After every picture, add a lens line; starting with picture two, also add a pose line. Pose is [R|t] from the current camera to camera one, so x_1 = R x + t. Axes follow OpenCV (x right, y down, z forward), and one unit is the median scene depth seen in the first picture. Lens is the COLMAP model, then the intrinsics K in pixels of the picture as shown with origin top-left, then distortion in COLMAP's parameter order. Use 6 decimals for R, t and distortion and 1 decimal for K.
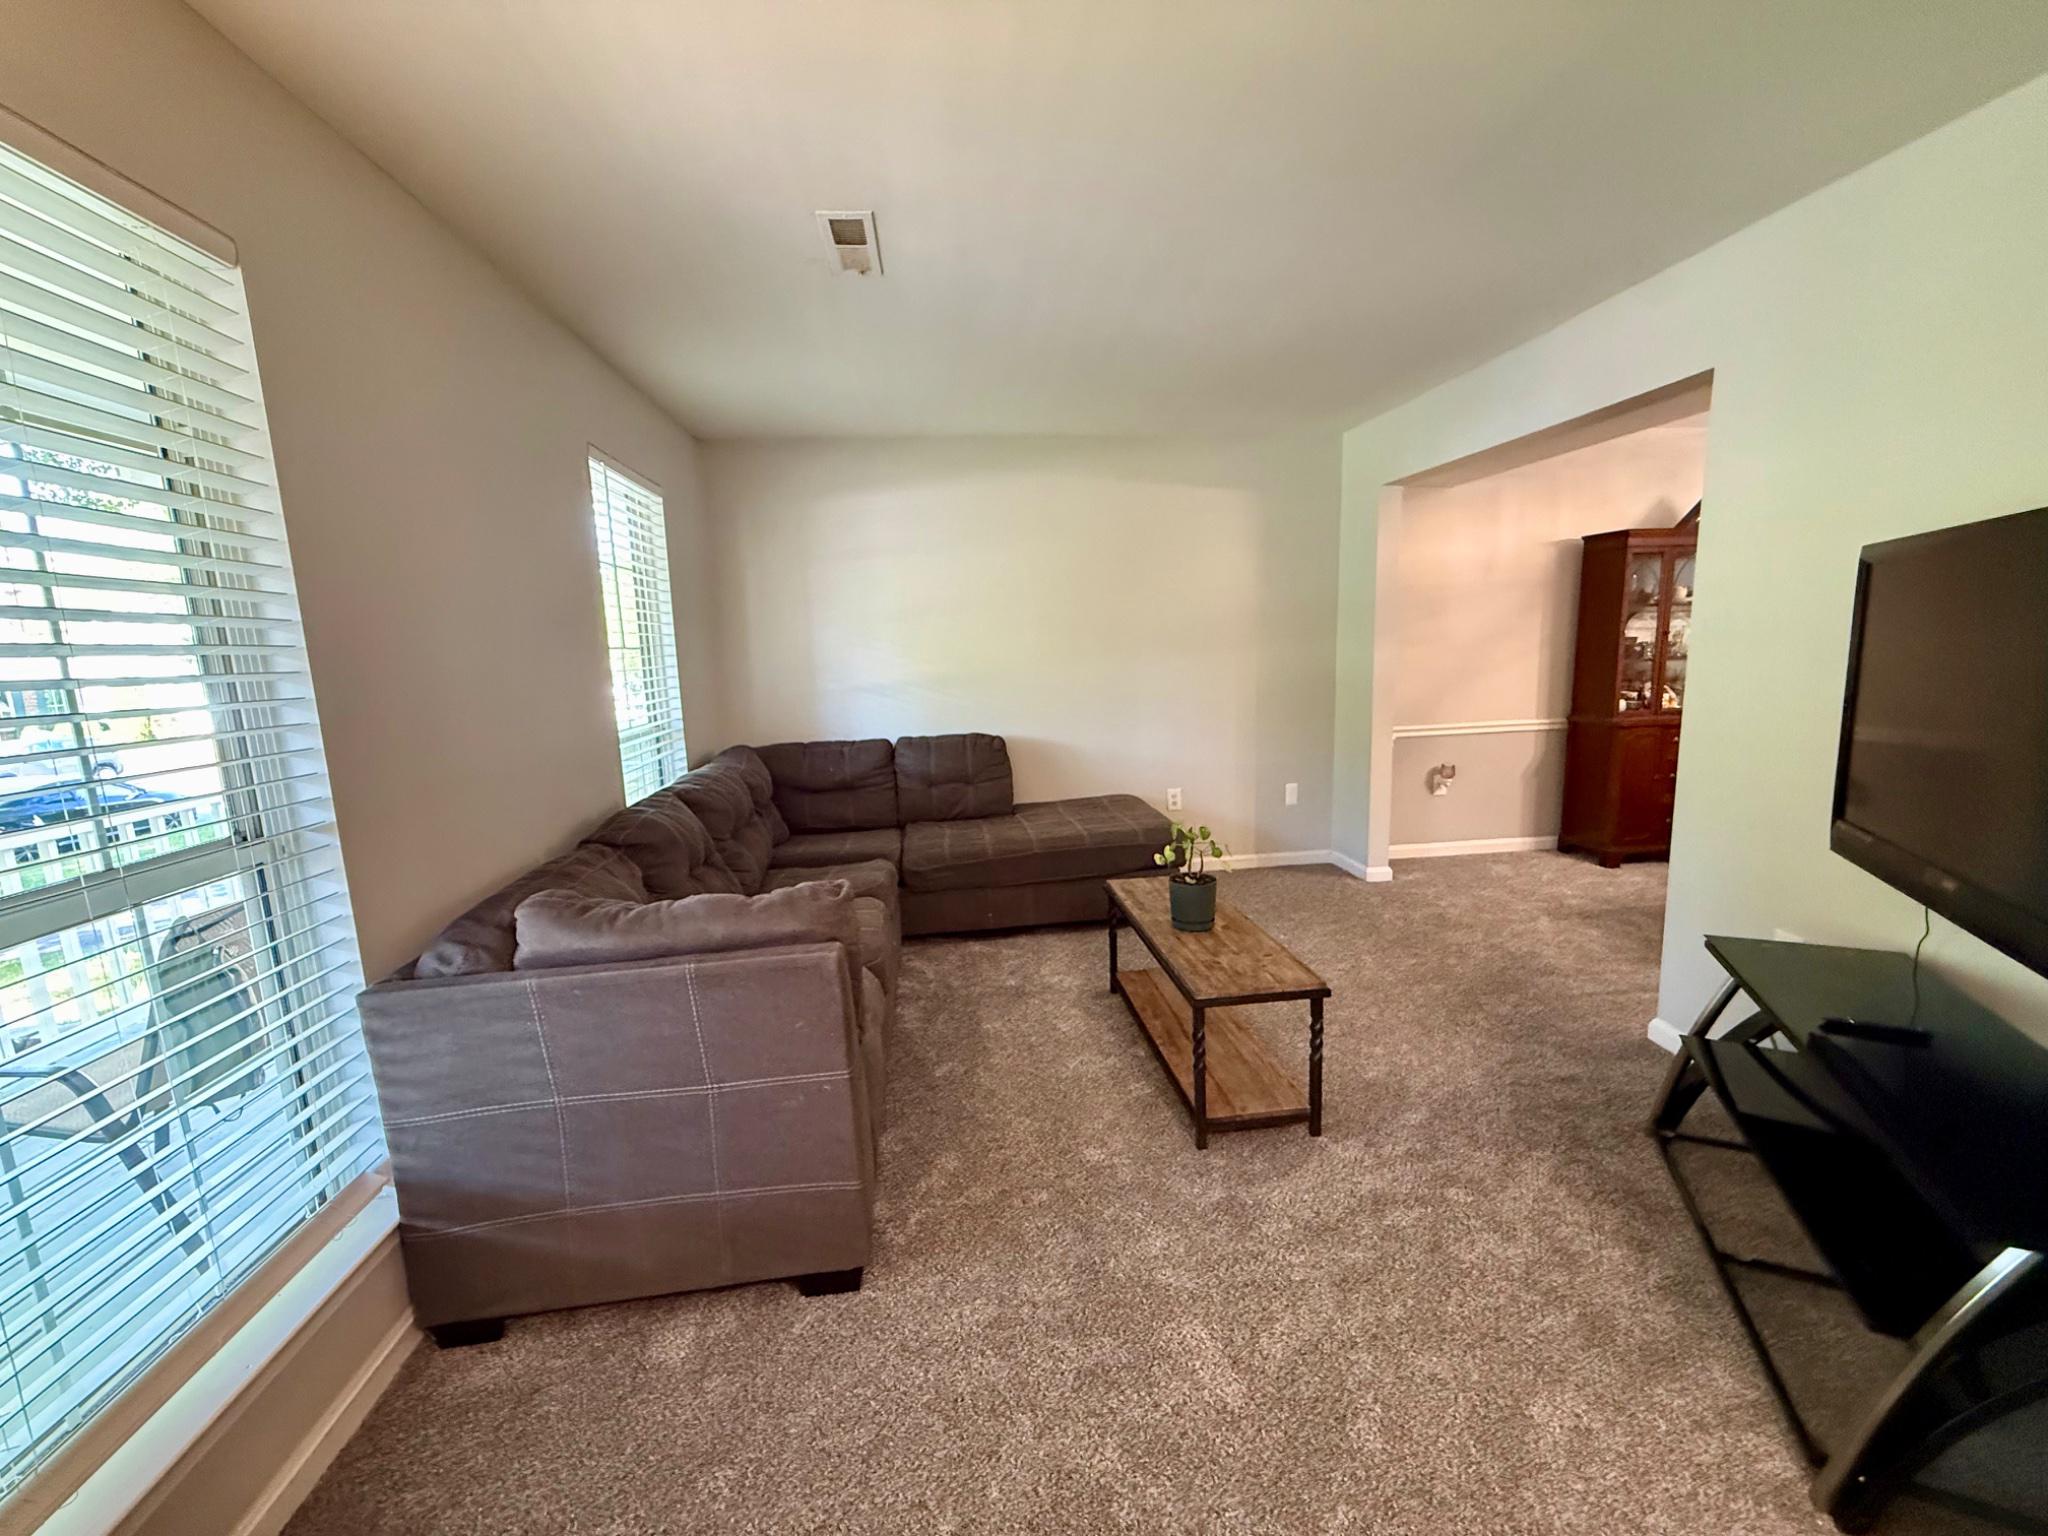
lens RADIAL K [[812.1, 0, 1018.6], [0, 812.1, 764.4], [0, 0, 1]] dist [-0.004322, -0.000112]
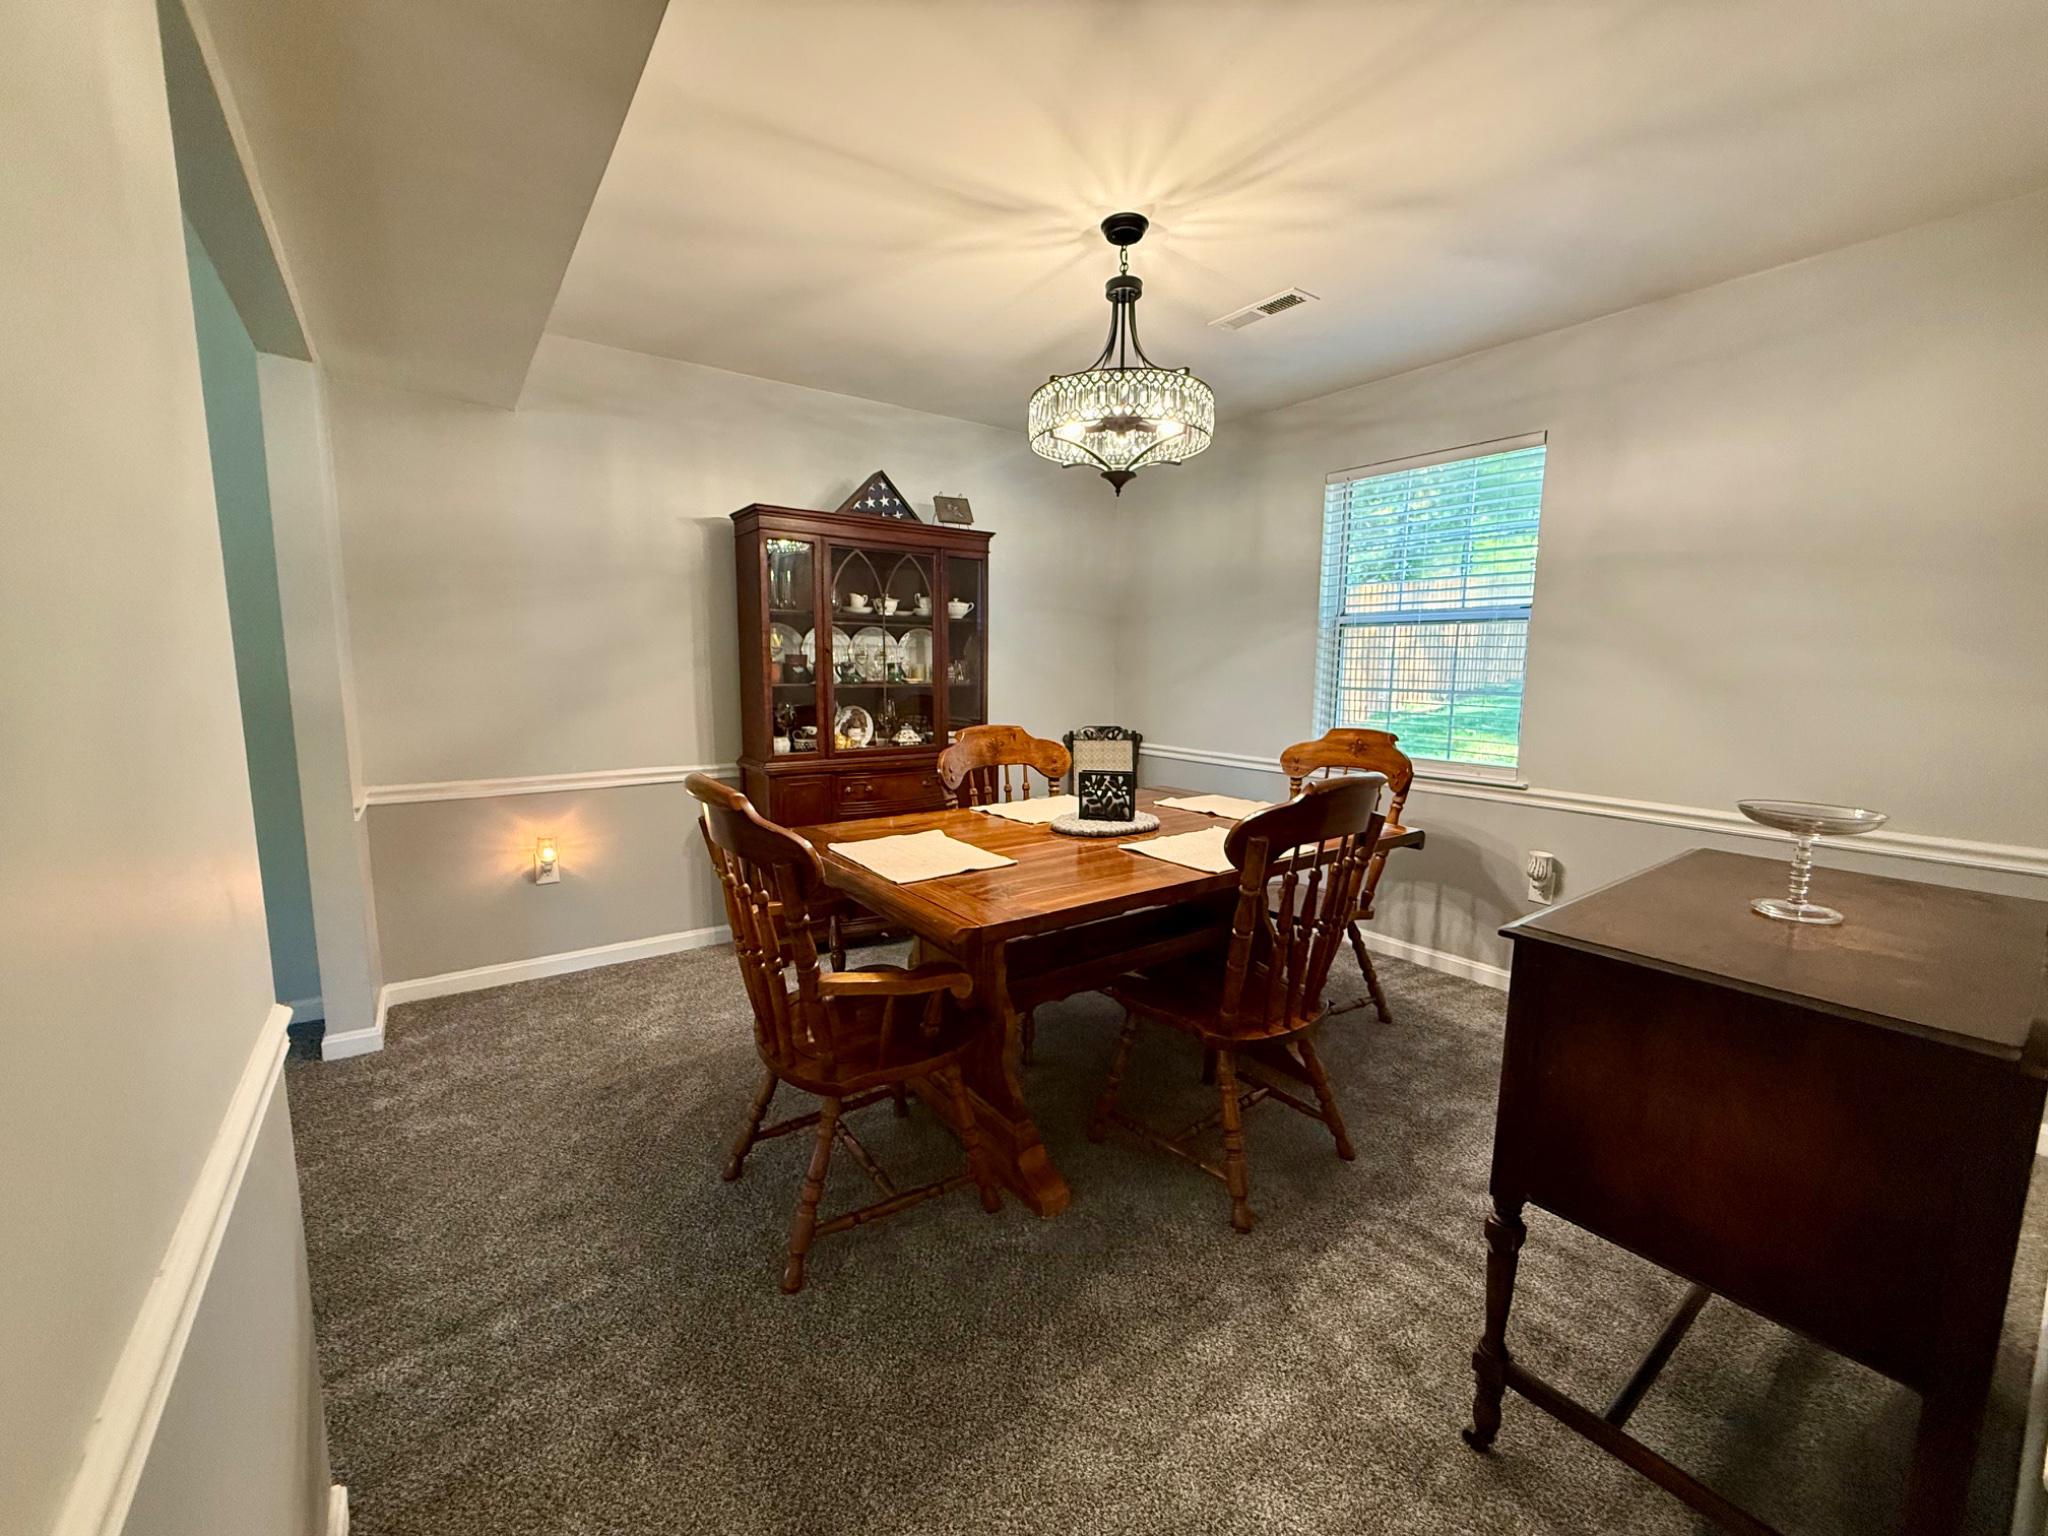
lens RADIAL K [[812.1, 0, 1018.6], [0, 812.1, 764.4], [0, 0, 1]] dist [-0.004322, -0.000112]
pose [[0.869258, -0.015055, 0.494129, 0.548867], [0.032626, 0.999104, -0.026954, -0.028920], [-0.493280, 0.039552, 0.868971, 0.244465]]
